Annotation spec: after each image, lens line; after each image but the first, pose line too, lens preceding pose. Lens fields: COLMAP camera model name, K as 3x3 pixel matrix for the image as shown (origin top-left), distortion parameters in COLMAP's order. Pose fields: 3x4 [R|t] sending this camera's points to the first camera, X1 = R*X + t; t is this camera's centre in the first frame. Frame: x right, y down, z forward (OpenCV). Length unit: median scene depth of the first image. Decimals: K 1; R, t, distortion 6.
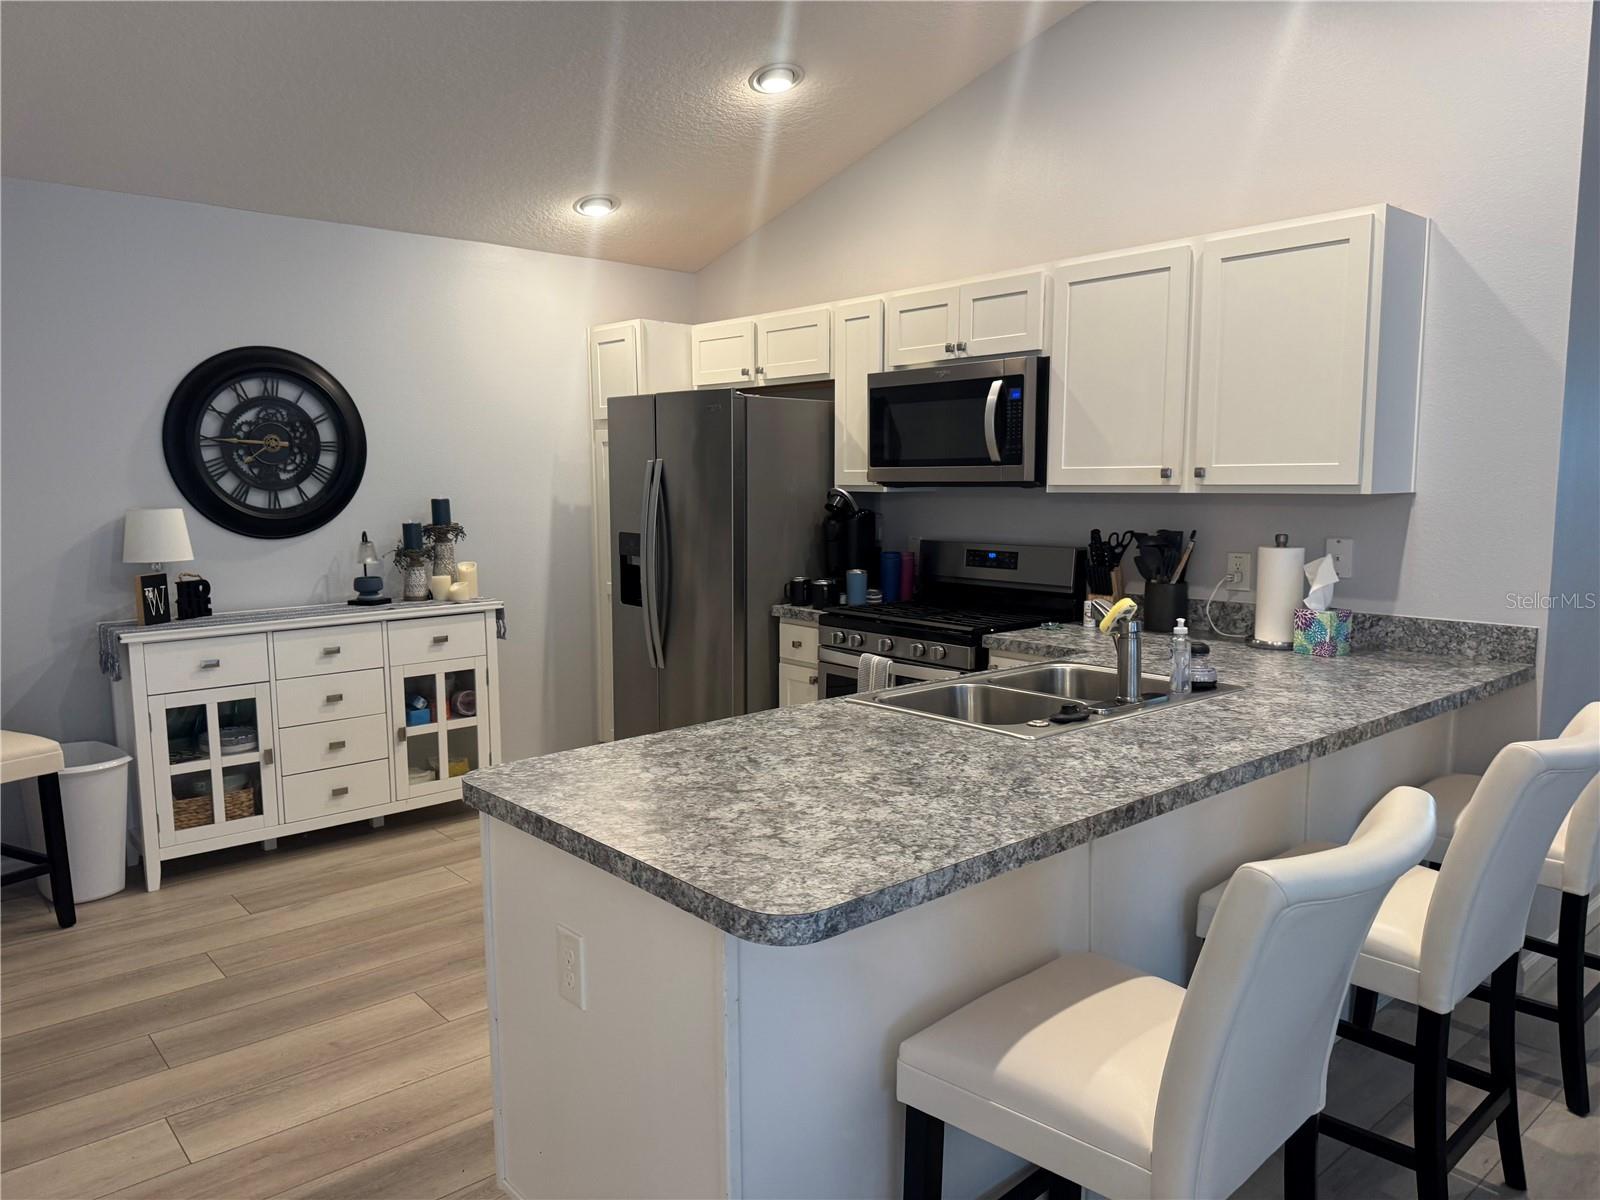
lens RADIAL K [[1108.0, 0, 800.0], [0, 1108.0, 600.0], [0, 0, 1]] dist [0.144912, -0.251274]
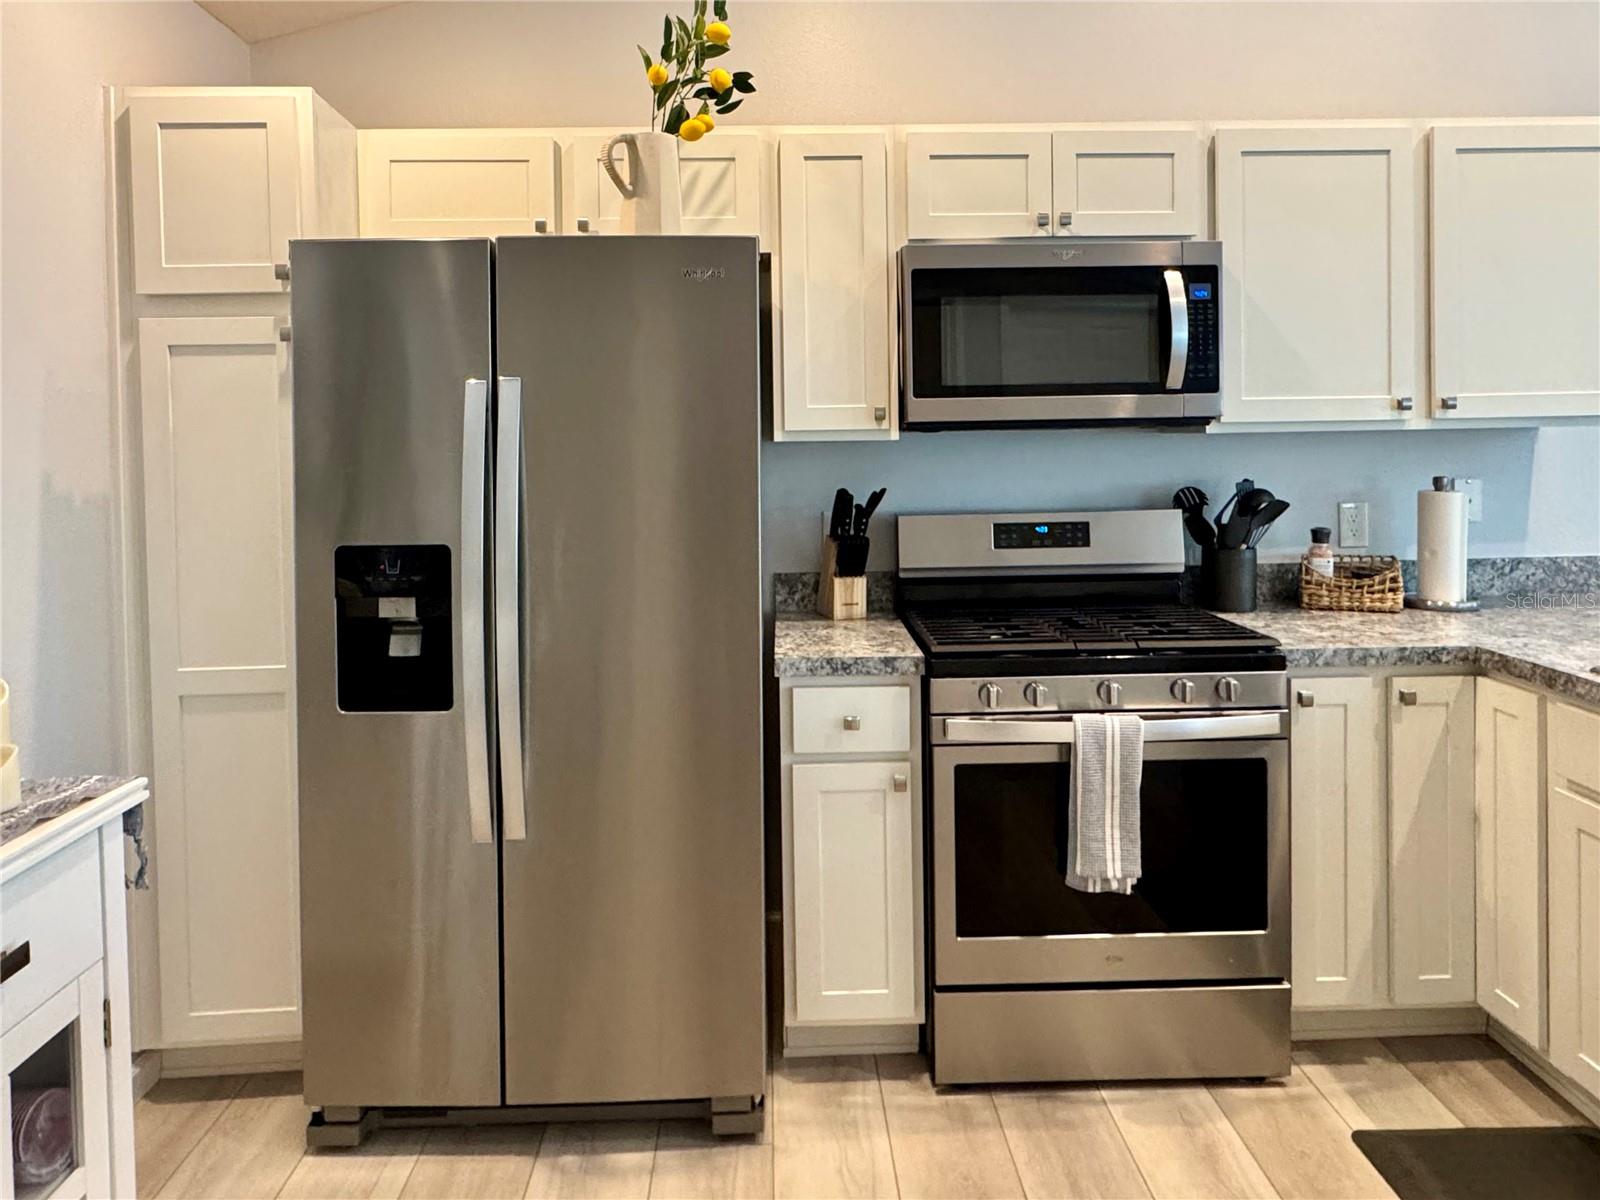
lens RADIAL K [[1073.5, 0, 797.5], [0, 1073.5, 441.5], [0, 0, 1]] dist [0.005500, 0.001435]
pose [[0.642140, -0.014723, 0.766446, -0.445870], [0.100888, 0.992742, -0.065455, -0.068352], [-0.759920, 0.119356, 0.638965, 0.717699]]
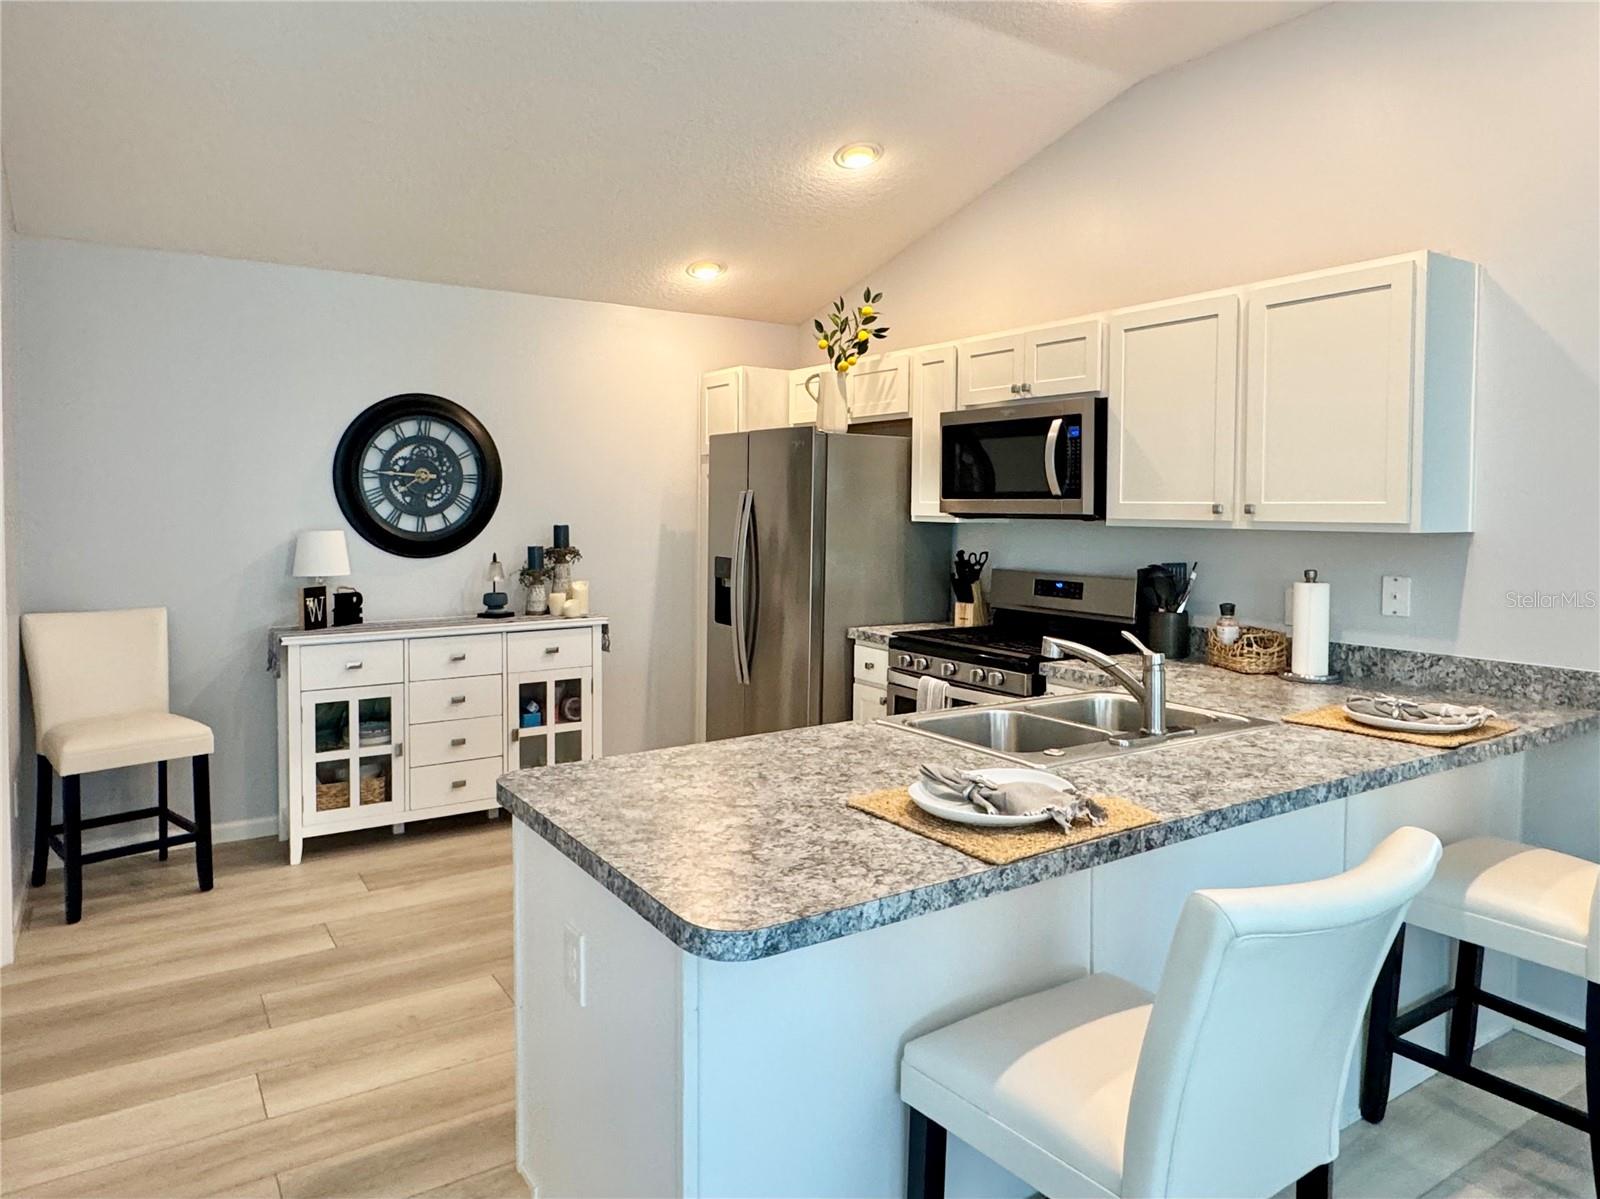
lens RADIAL K [[1032.8, 0, 786.7], [0, 1032.8, 531.7], [0, 0, 1]] dist [-0.001004, -0.000598]
pose [[0.989525, 0.014431, -0.143641, 0.061301], [-0.026830, 0.996040, -0.084759, -0.001763], [0.141849, 0.087725, 0.985993, 0.014087]]
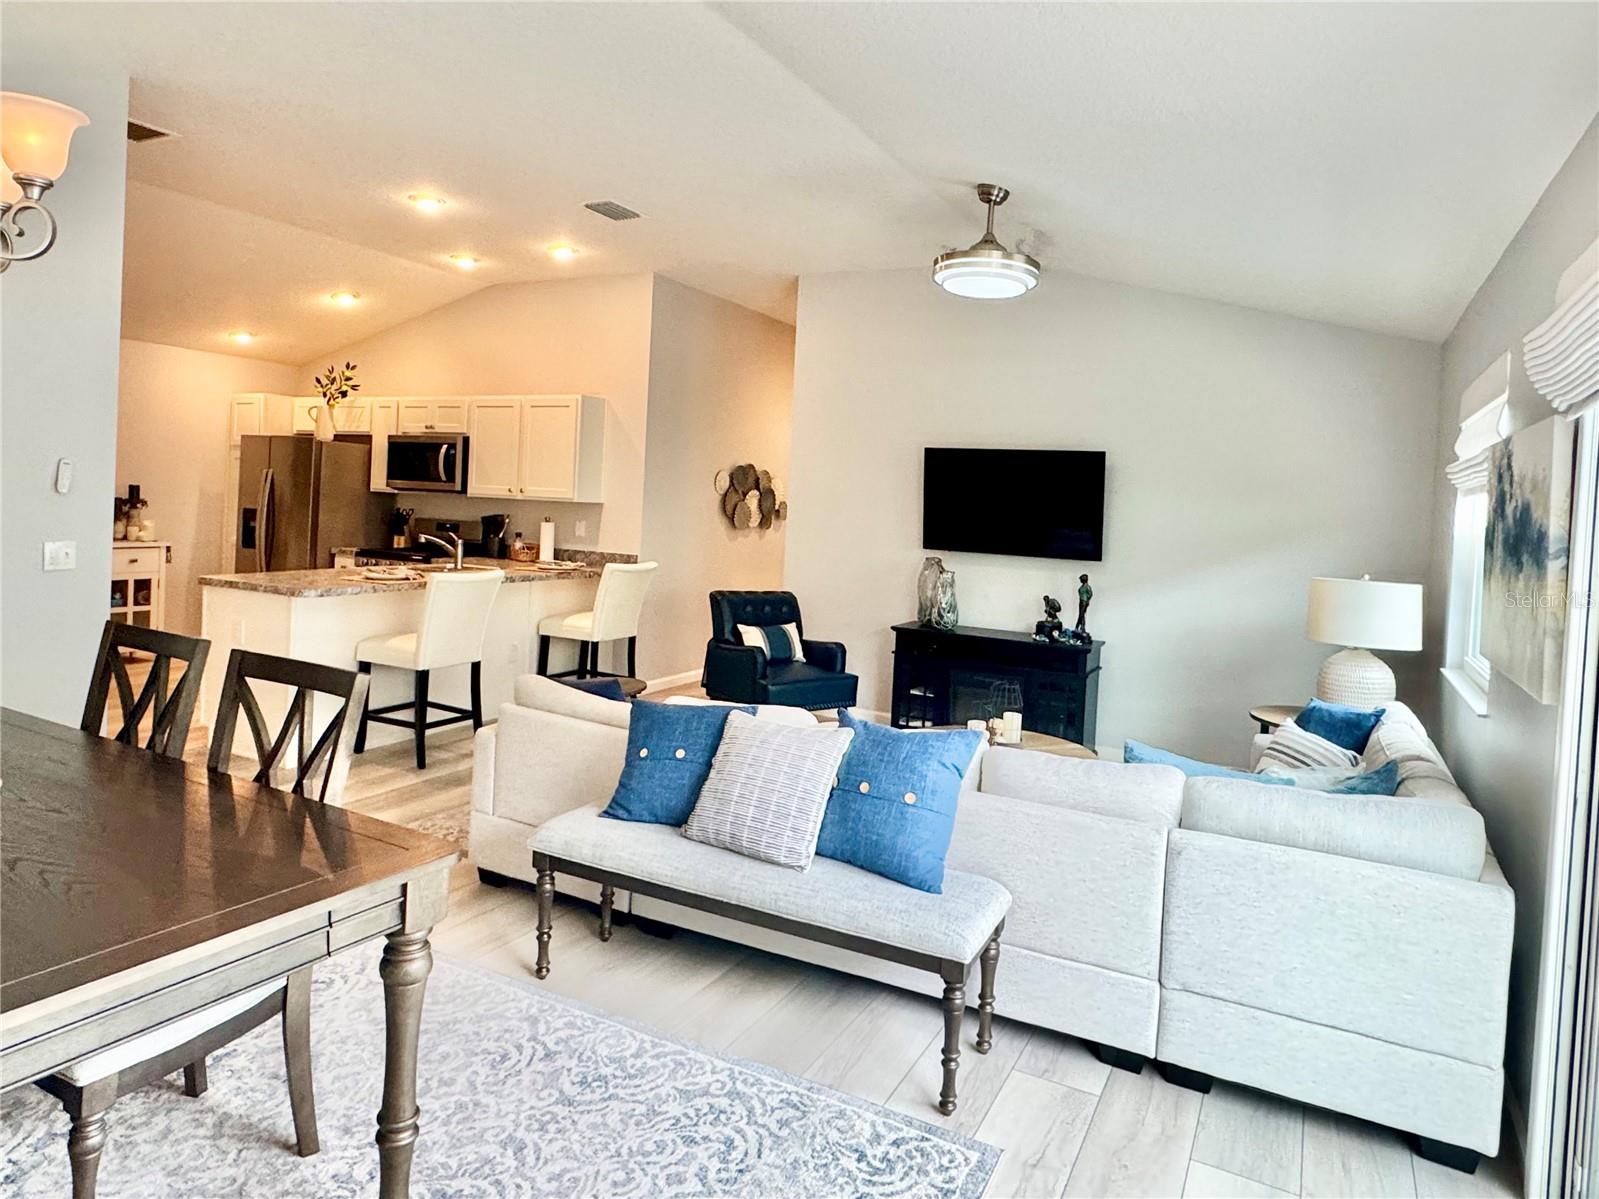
lens RADIAL K [[1009.1, 0, 795.7], [0, 1009.1, 524.2], [0, 0, 1]] dist [-0.004637, -0.001612]
pose [[0.932895, 0.041805, 0.357713, 0.108571], [-0.012154, 0.996329, -0.084739, 0.112890], [-0.359942, 0.074705, 0.929979, -1.021875]]
